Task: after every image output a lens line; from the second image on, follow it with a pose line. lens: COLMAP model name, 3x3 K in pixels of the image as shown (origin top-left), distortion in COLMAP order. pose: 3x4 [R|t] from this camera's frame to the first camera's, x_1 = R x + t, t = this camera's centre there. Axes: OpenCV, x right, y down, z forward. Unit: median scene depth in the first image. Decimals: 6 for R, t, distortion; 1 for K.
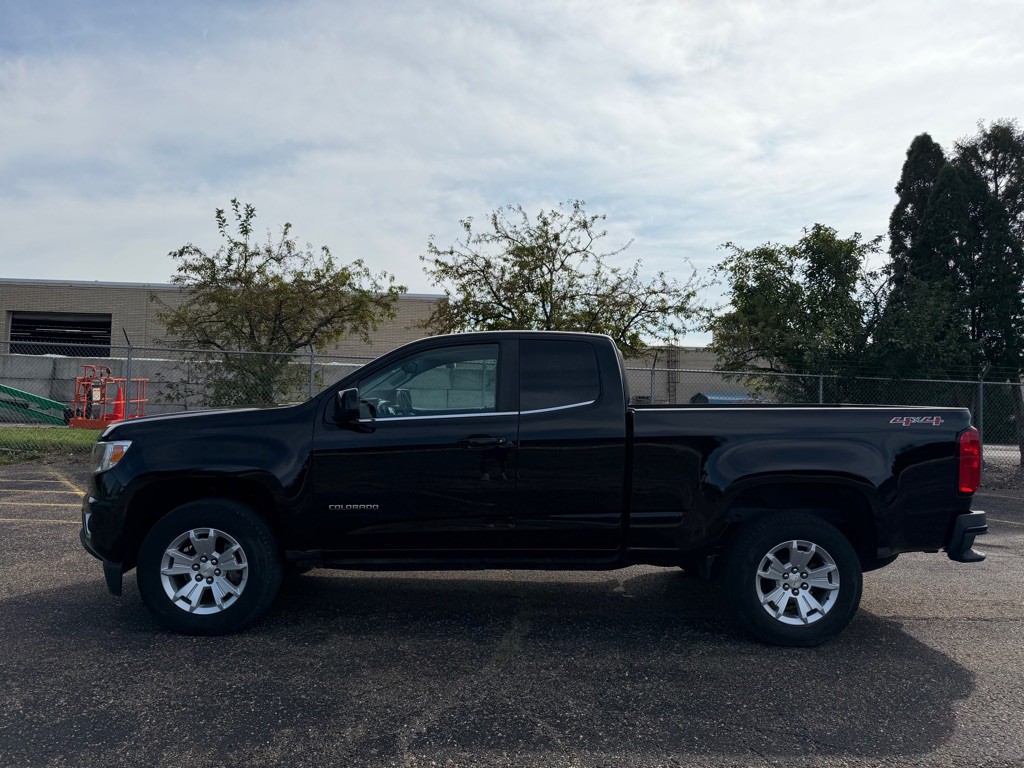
lens RADIAL K [[742.6, 0, 508.6], [0, 742.6, 381.5], [0, 0, 1]] dist [0.020877, -0.031437]
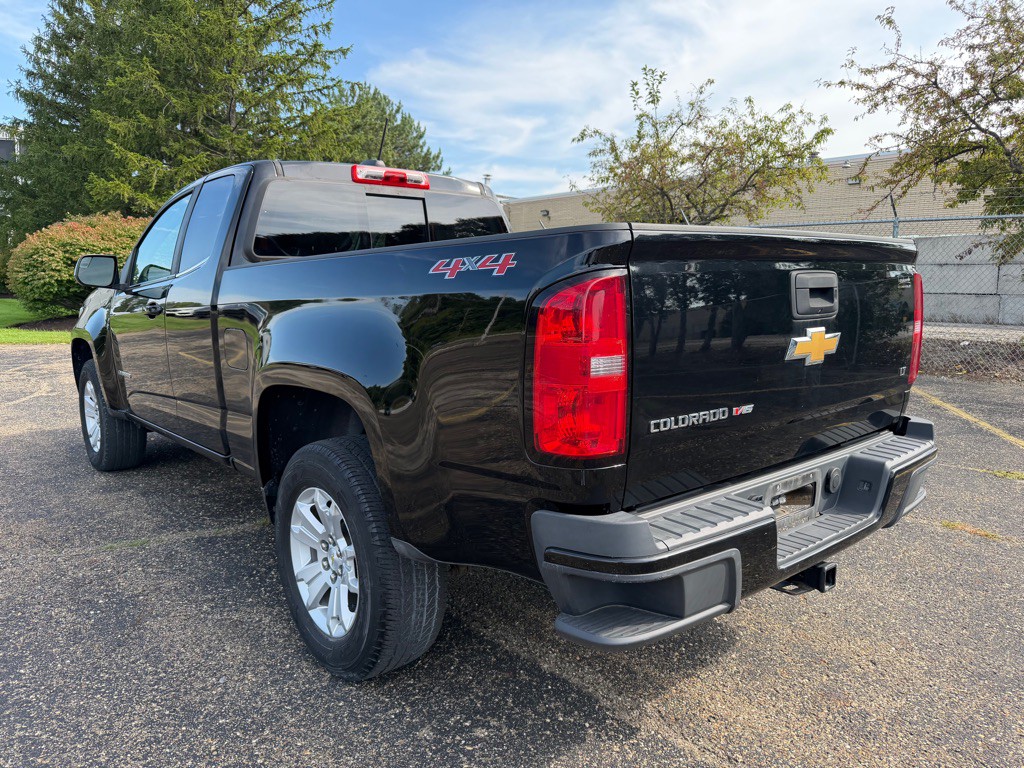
lens RADIAL K [[742.6, 0, 516.9], [0, 742.6, 387.2], [0, 0, 1]] dist [0.020877, -0.031437]
pose [[0.606279, 0.085669, -0.790624, 0.868768], [0.035897, 0.990219, 0.134823, 0.062471], [0.794441, -0.110122, 0.597274, 0.753937]]
